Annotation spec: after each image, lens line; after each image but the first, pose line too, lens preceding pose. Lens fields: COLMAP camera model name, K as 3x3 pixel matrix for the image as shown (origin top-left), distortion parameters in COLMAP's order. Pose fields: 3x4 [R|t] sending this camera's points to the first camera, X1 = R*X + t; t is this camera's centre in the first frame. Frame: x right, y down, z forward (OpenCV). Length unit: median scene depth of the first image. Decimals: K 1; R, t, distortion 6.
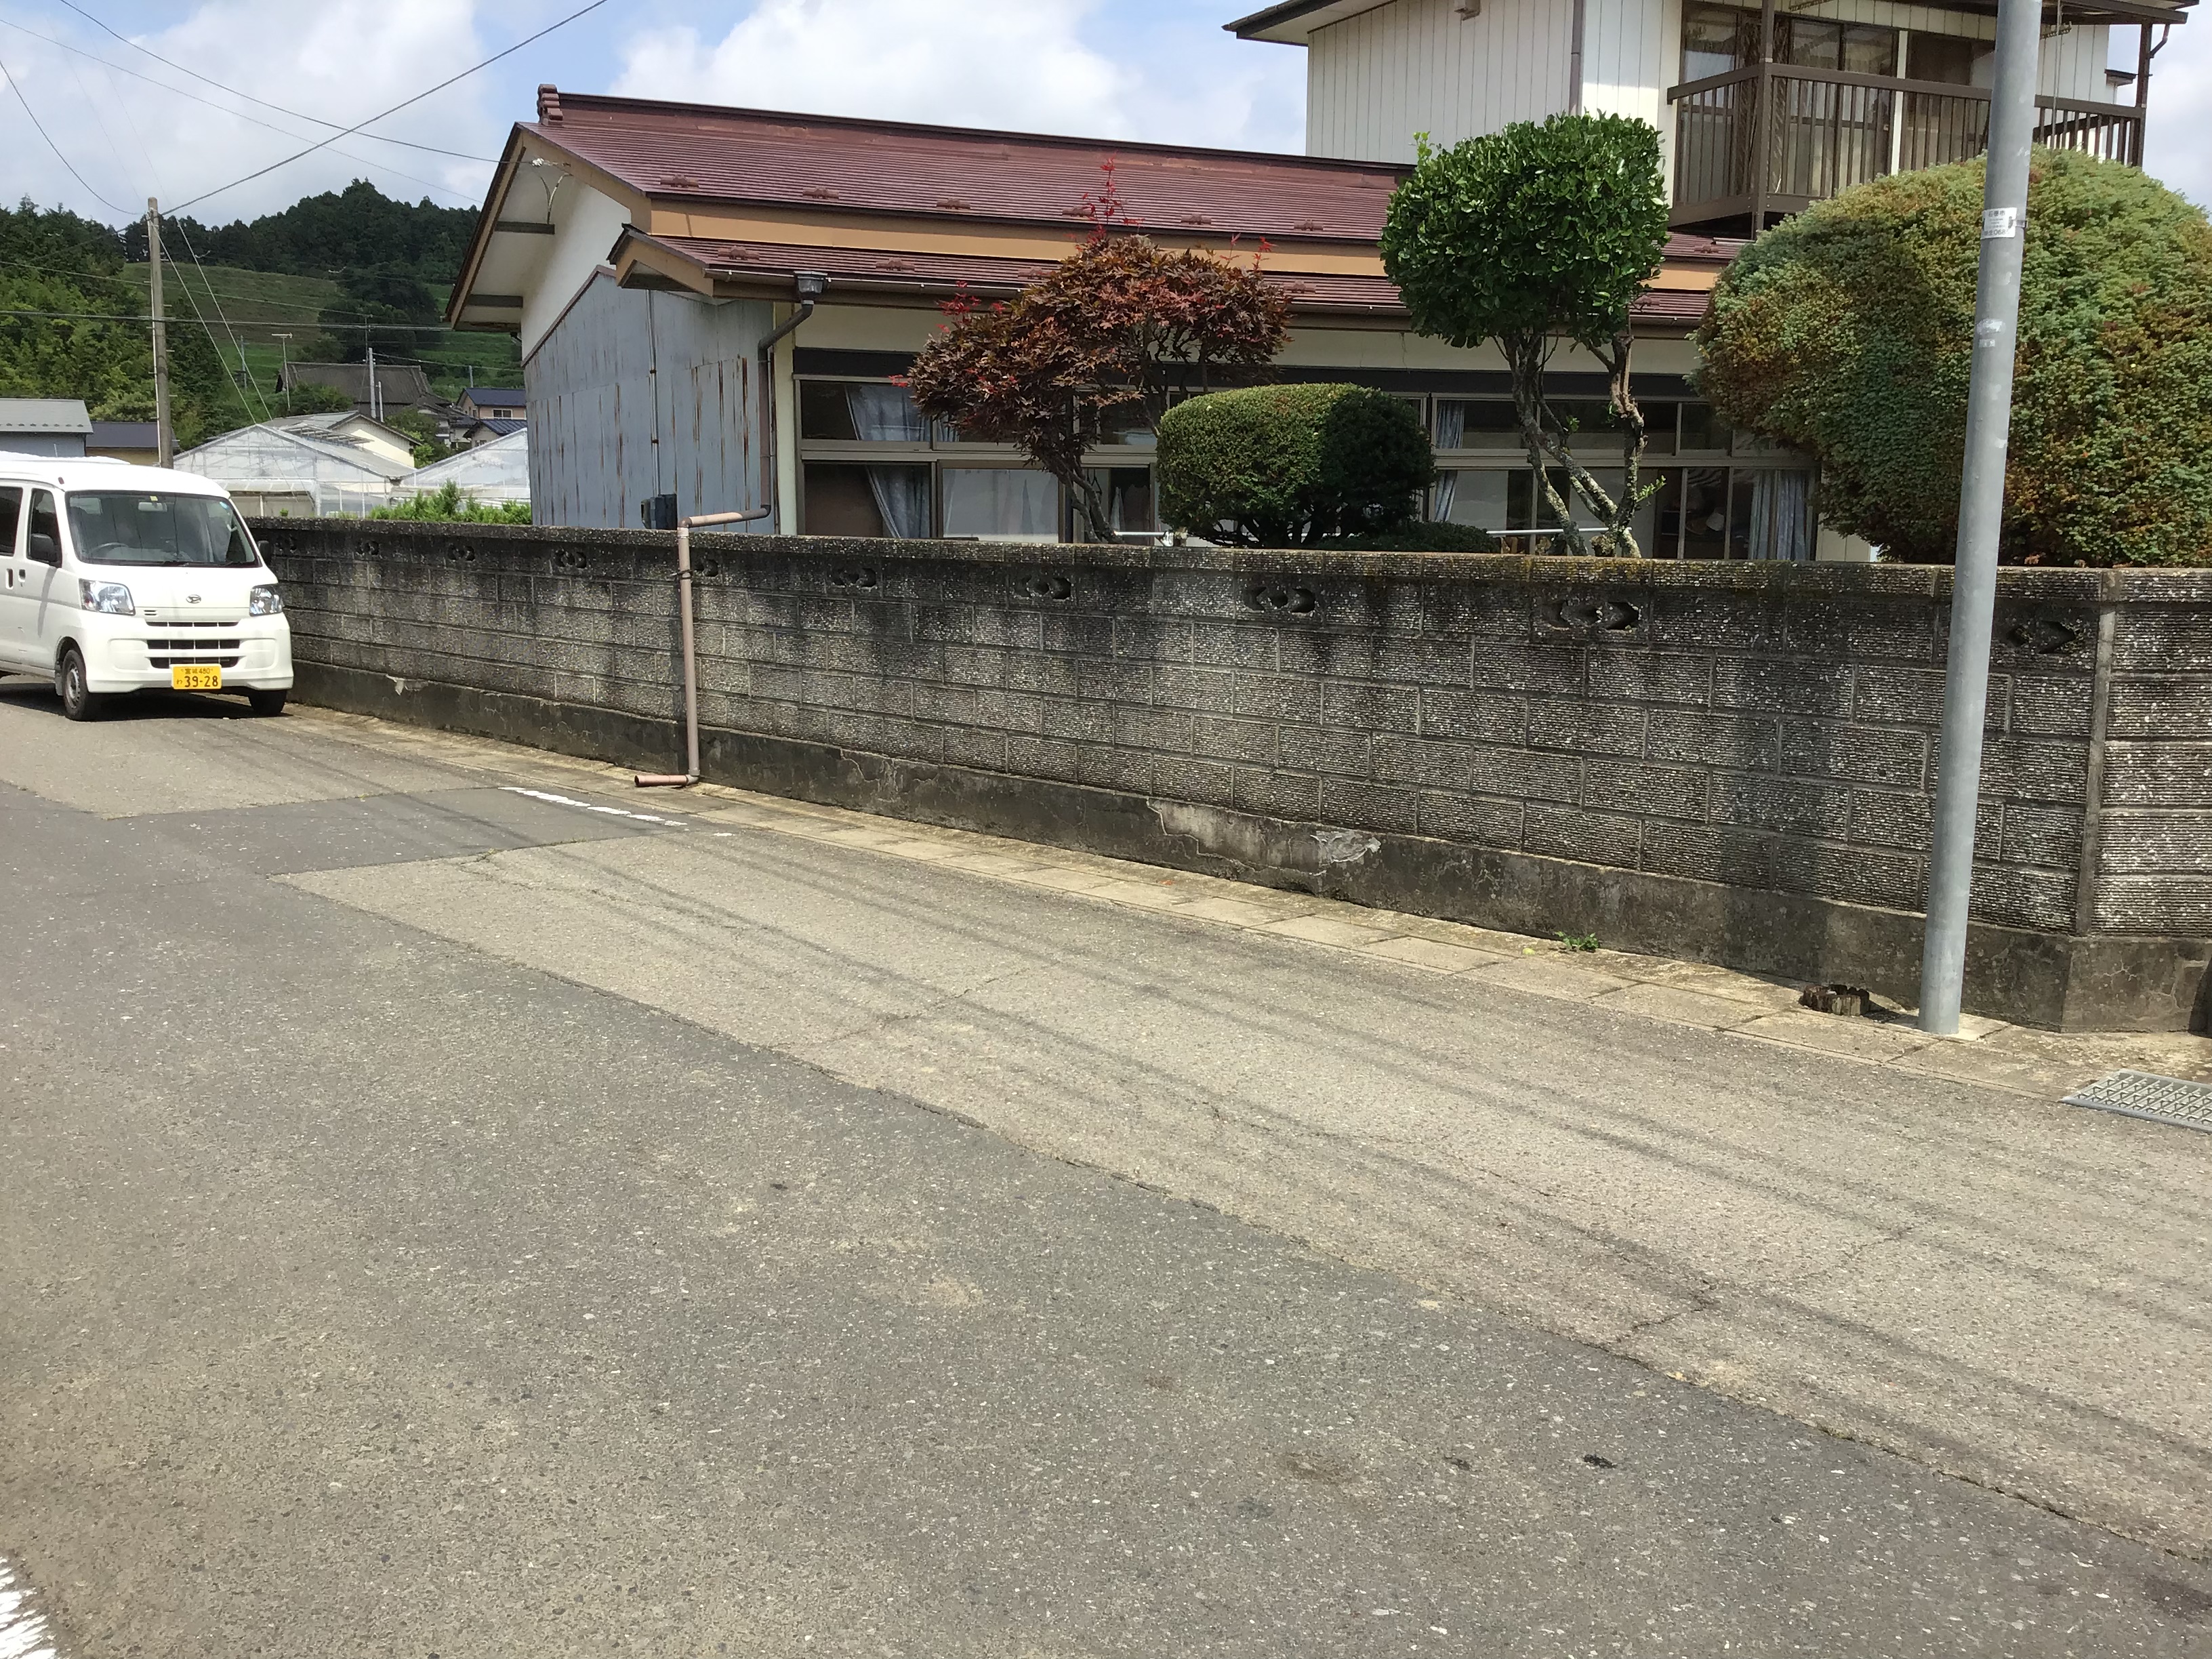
lens RADIAL K [[2001.1, 0, 1092.2], [0, 2001.1, 833.9], [0, 0, 1]] dist [0.049688, 0.000000]
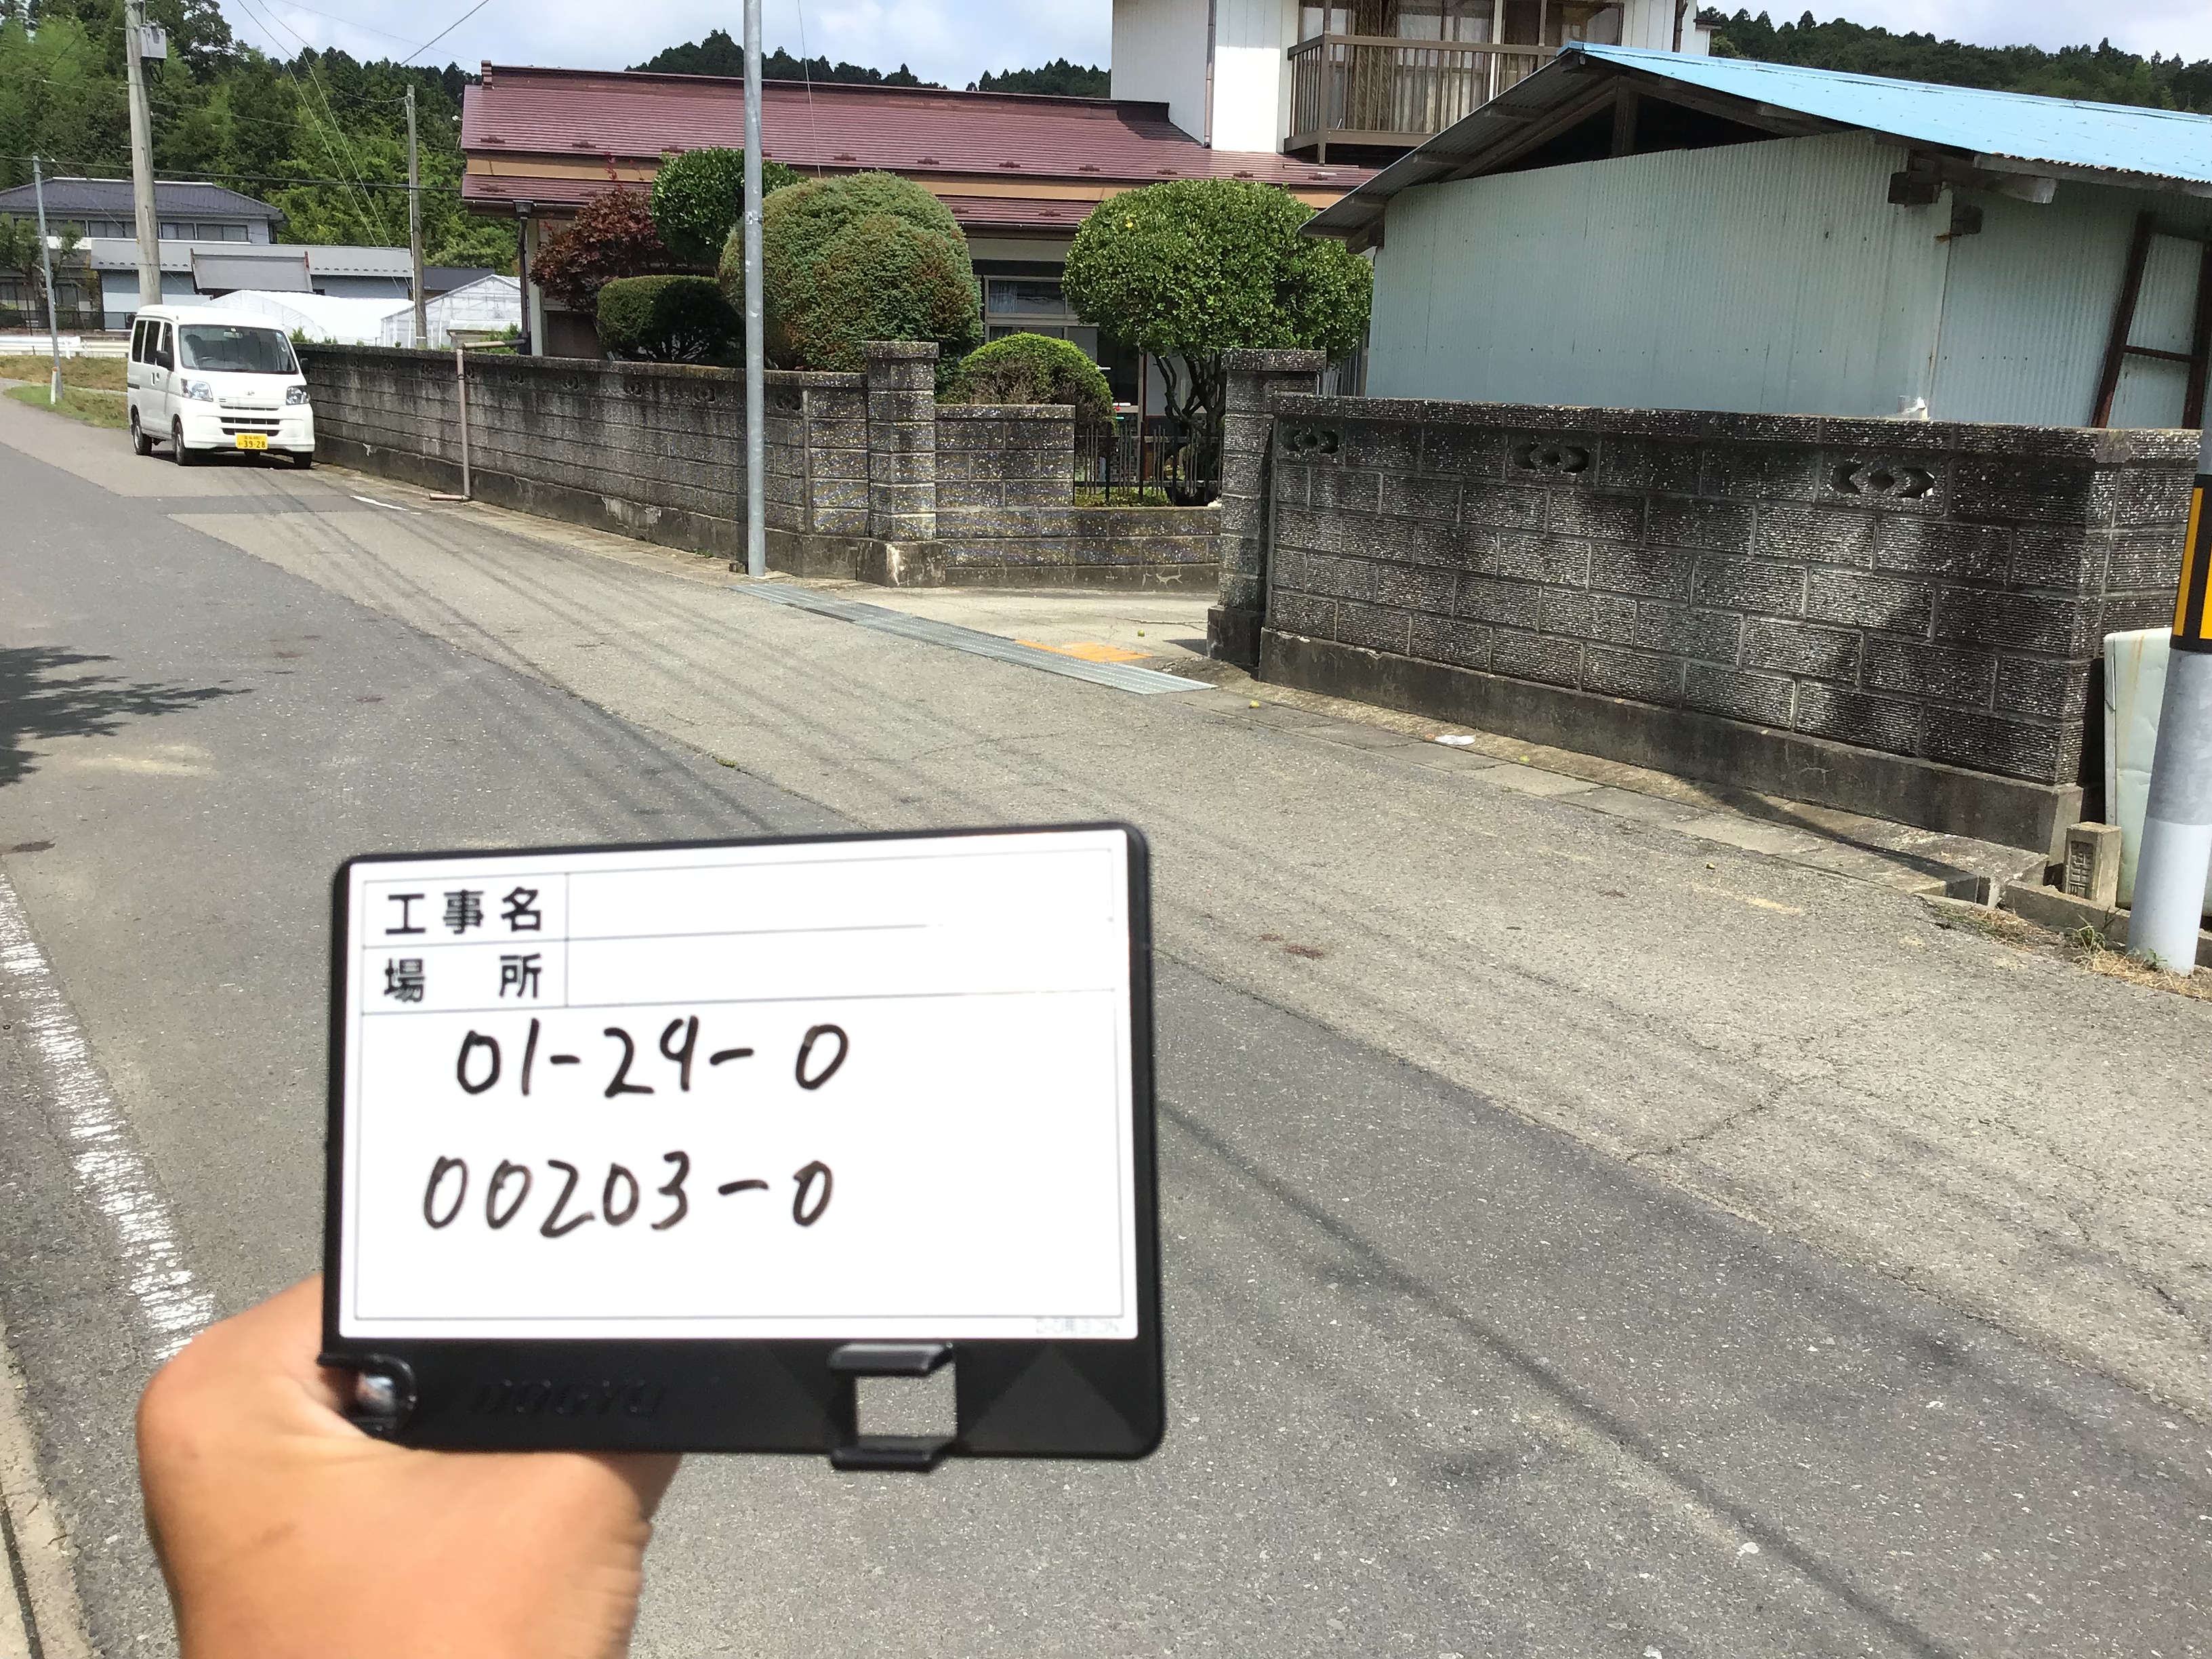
lens RADIAL K [[2001.1, 0, 1102.3], [0, 2001.1, 830.6], [0, 0, 1]] dist [0.049688, 0.000000]
pose [[0.986627, 0.054649, -0.153563, 0.620121], [-0.043968, 0.996427, 0.072112, 0.107844], [0.156955, -0.064396, 0.985504, -0.633168]]
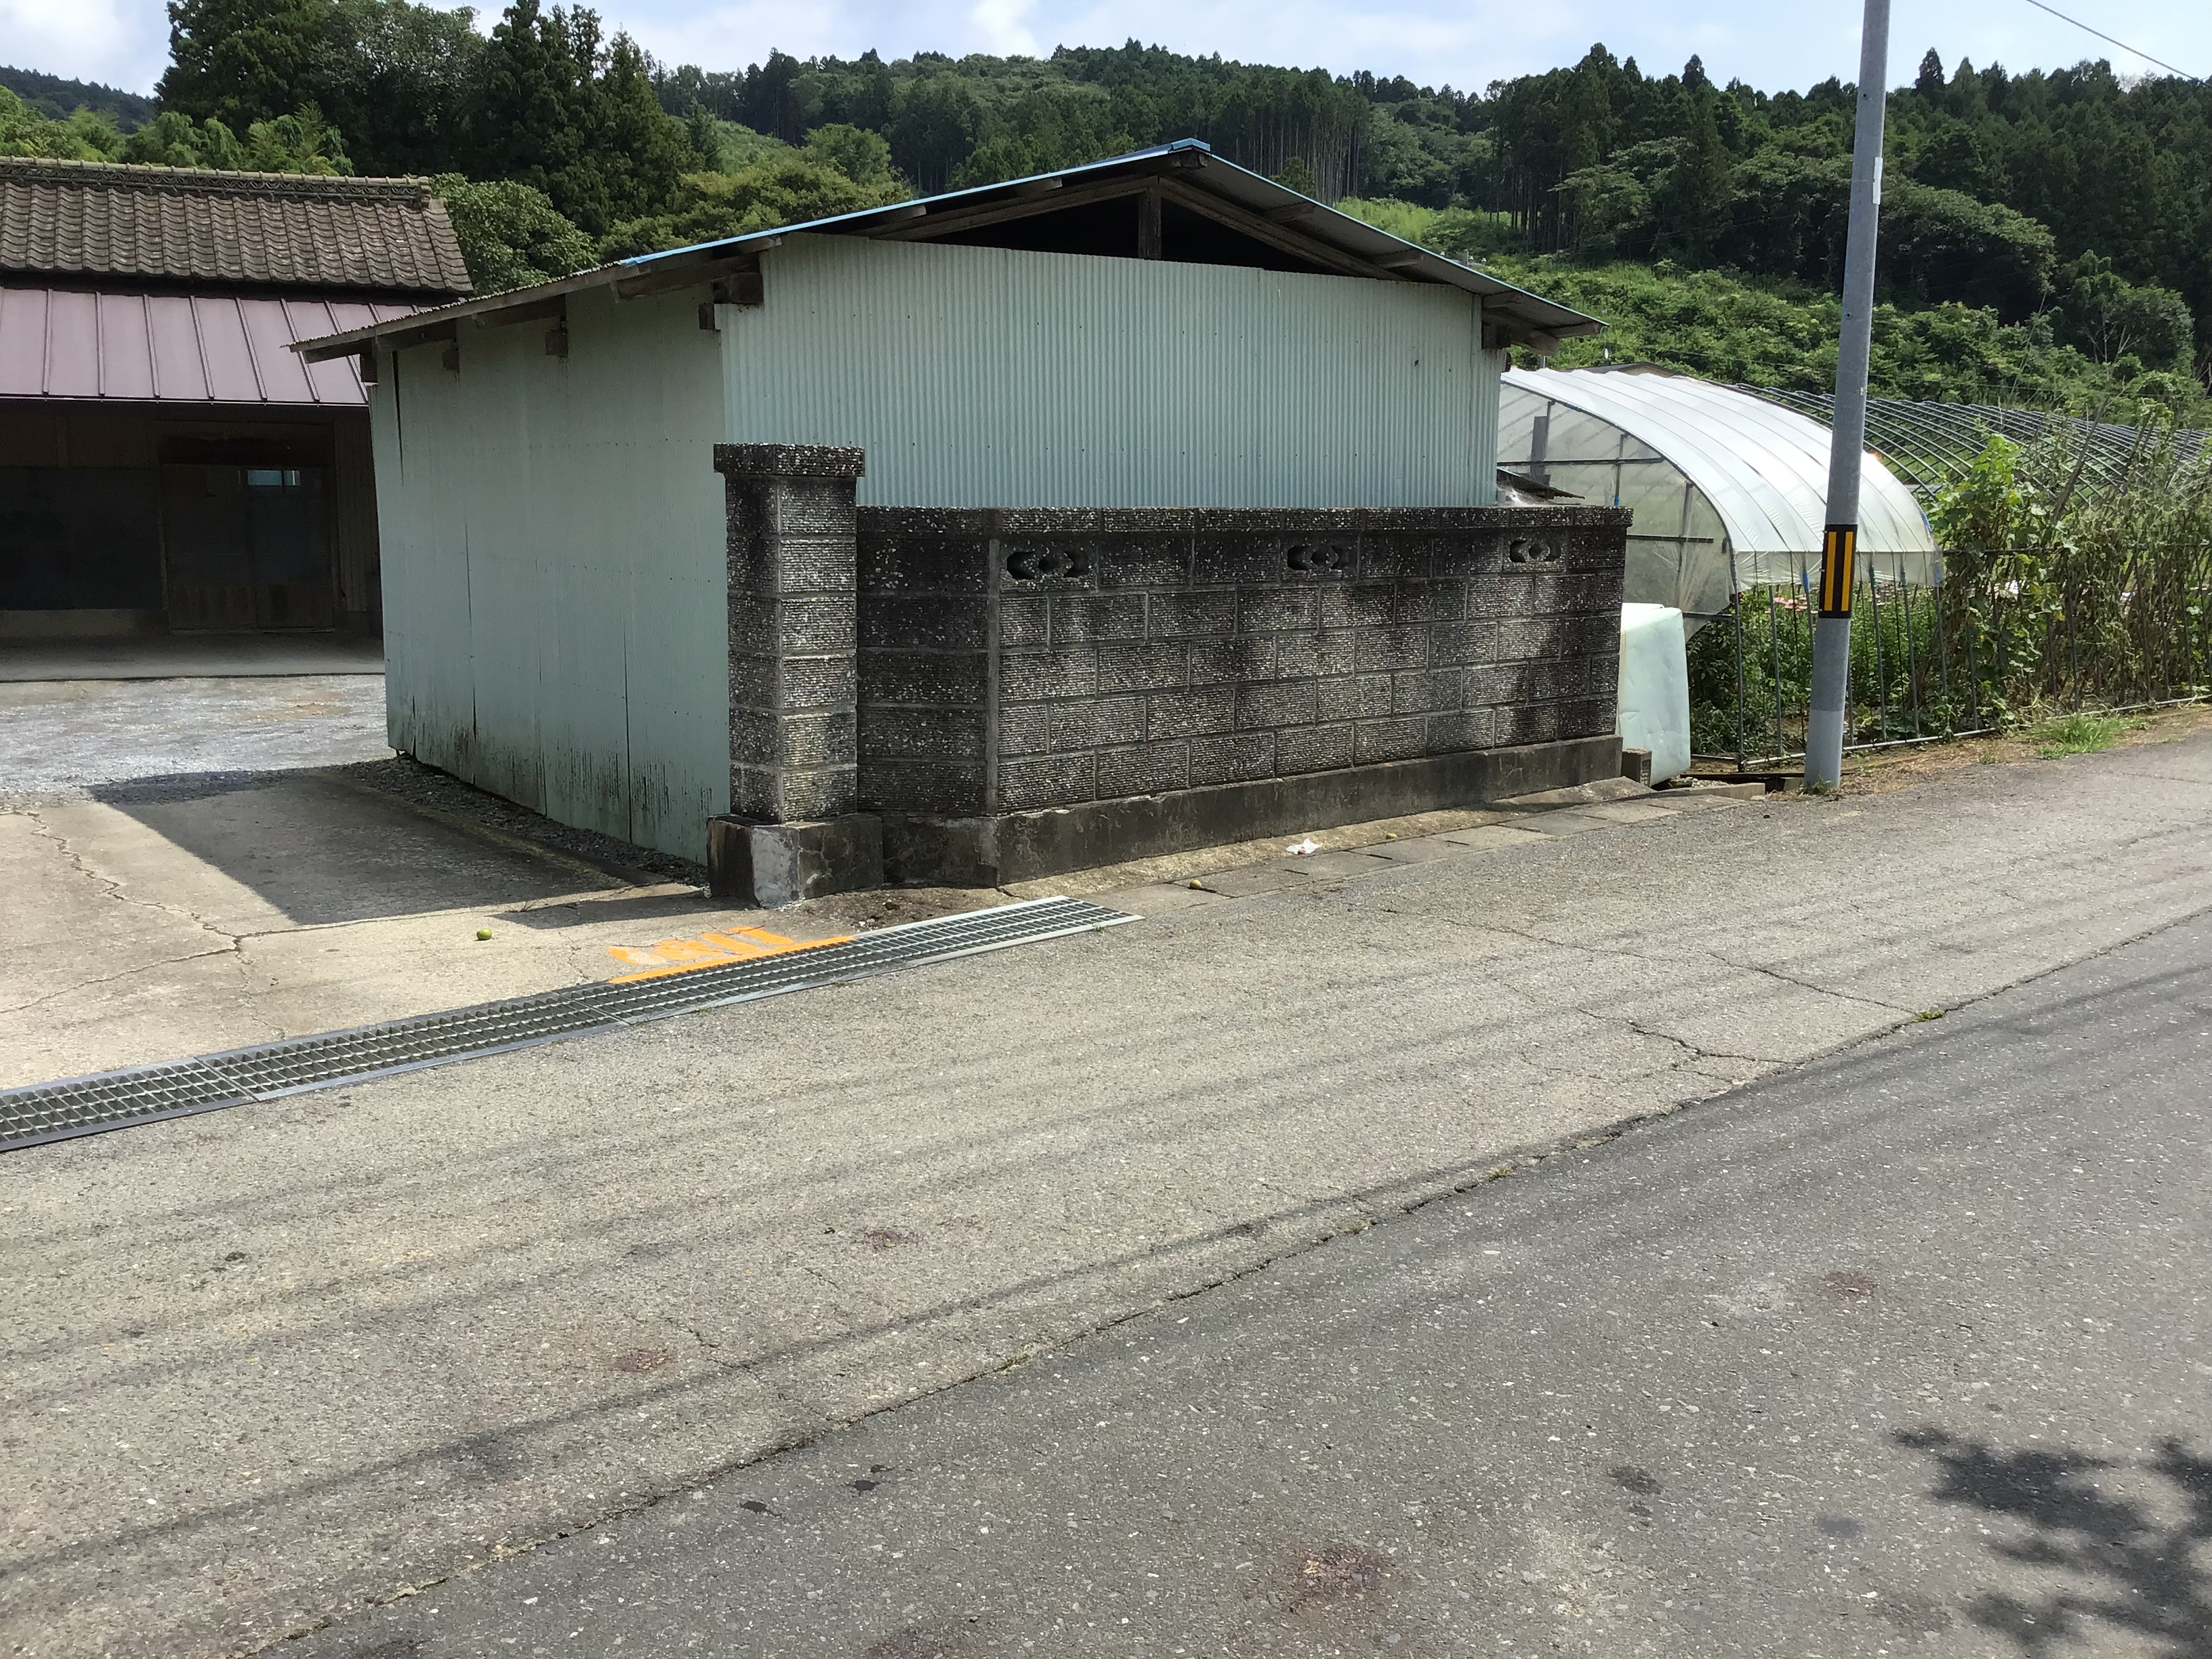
lens RADIAL K [[2001.1, 0, 1114.6], [0, 2001.1, 839.7], [0, 0, 1]] dist [0.049688, 0.000000]
pose [[-0.001384, -0.183295, 0.983057, -0.806593], [0.146398, 0.972429, 0.181520, -0.157948], [-0.989225, 0.144169, 0.025488, 1.000816]]
